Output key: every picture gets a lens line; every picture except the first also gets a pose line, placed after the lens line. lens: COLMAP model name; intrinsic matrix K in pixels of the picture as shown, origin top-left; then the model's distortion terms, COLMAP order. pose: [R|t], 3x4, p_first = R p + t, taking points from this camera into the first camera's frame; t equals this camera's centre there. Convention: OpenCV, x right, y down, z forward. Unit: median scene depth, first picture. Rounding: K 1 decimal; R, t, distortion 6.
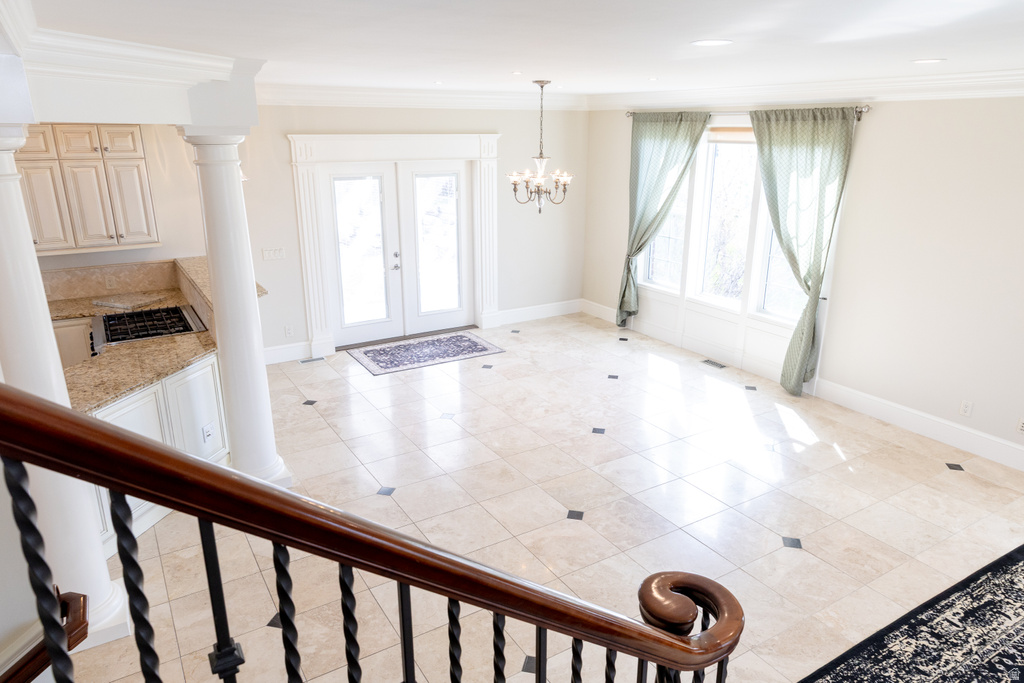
lens RADIAL K [[677.9, 0, 512.0], [0, 677.9, 341.5], [0, 0, 1]] dist [0.031283, -0.004822]
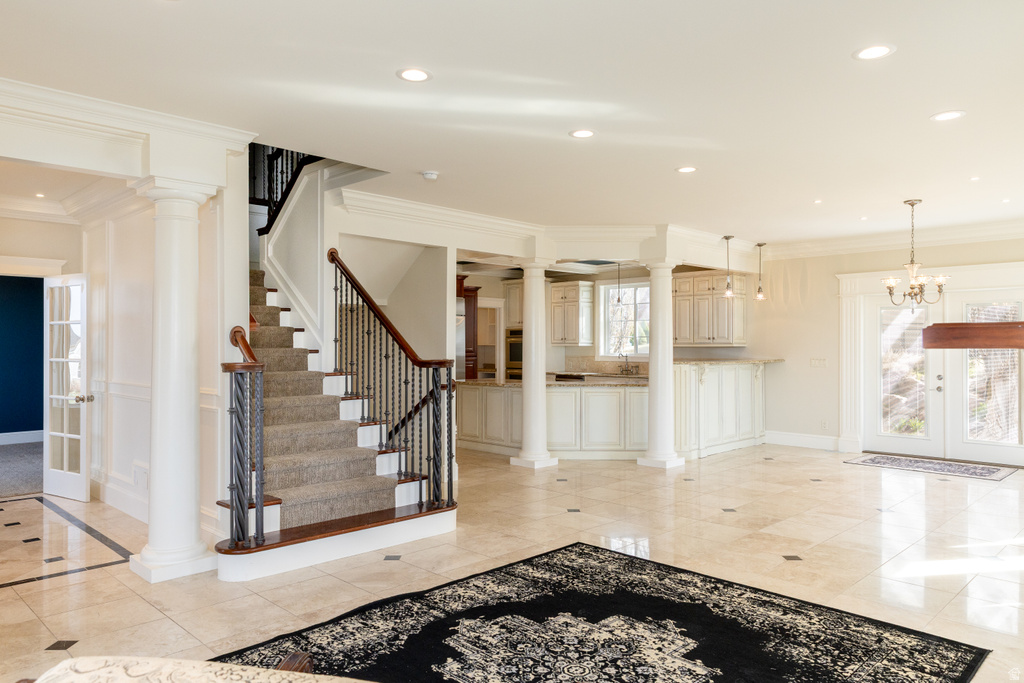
lens RADIAL K [[695.8, 0, 512.0], [0, 695.8, 341.5], [0, 0, 1]] dist [0.006487, 0.000606]
pose [[0.229239, -0.006164, -0.973351, 0.910259], [-0.291526, 0.953642, -0.074698, 0.116784], [0.928688, 0.300881, 0.216815, 0.159920]]
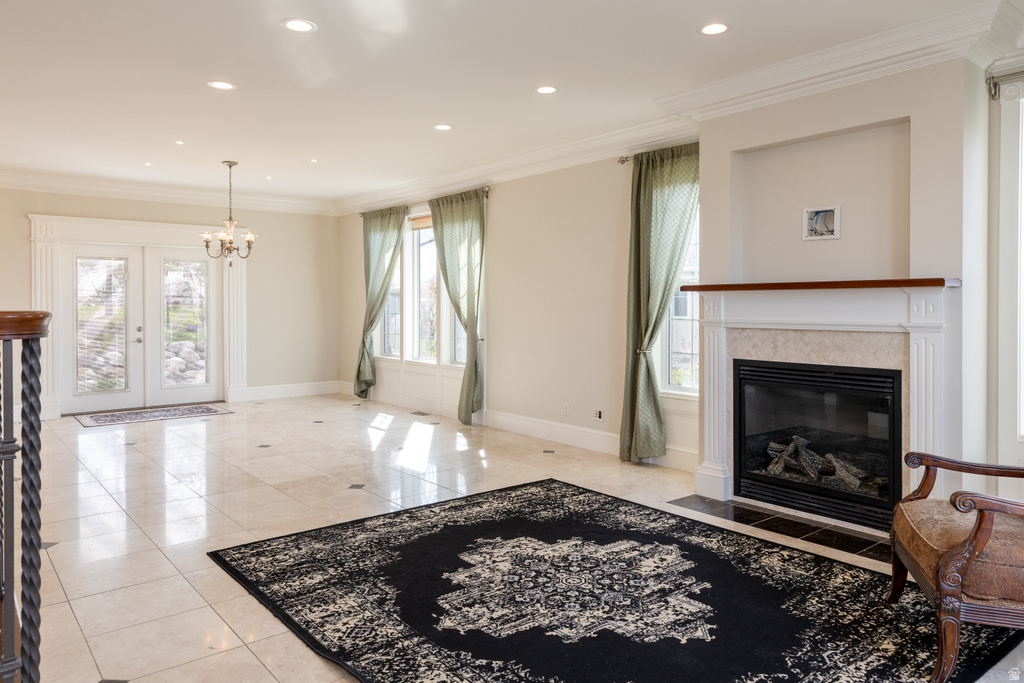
lens RADIAL K [[697.4, 0, 516.9], [0, 697.4, 306.3], [0, 0, 1]] dist [0.007625, -0.005113]
pose [[0.990682, -0.004680, 0.136112, 0.341668], [0.044809, 0.954967, -0.293309, 0.237961], [-0.128610, 0.296675, 0.946279, -0.181423]]
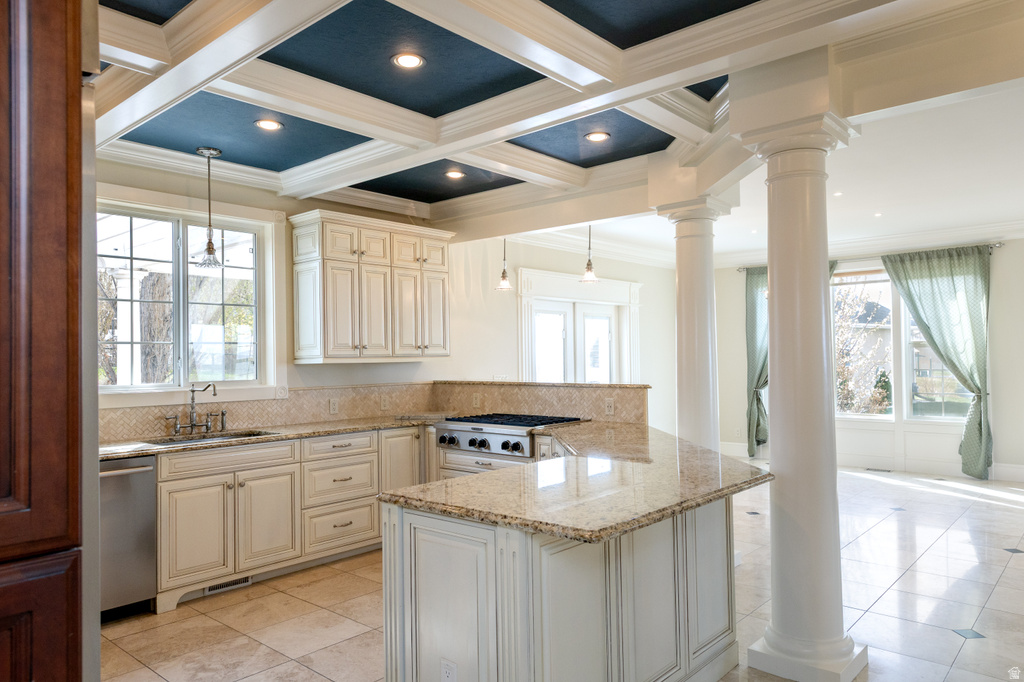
lens RADIAL K [[710.8, 0, 512.8], [0, 710.8, 357.6], [0, 0, 1]] dist [0.021924, -0.000012]
pose [[0.955256, -0.013887, 0.295455, -0.697739], [0.103530, 0.951407, -0.290010, 0.151760], [-0.277071, 0.307623, 0.910275, 0.055956]]
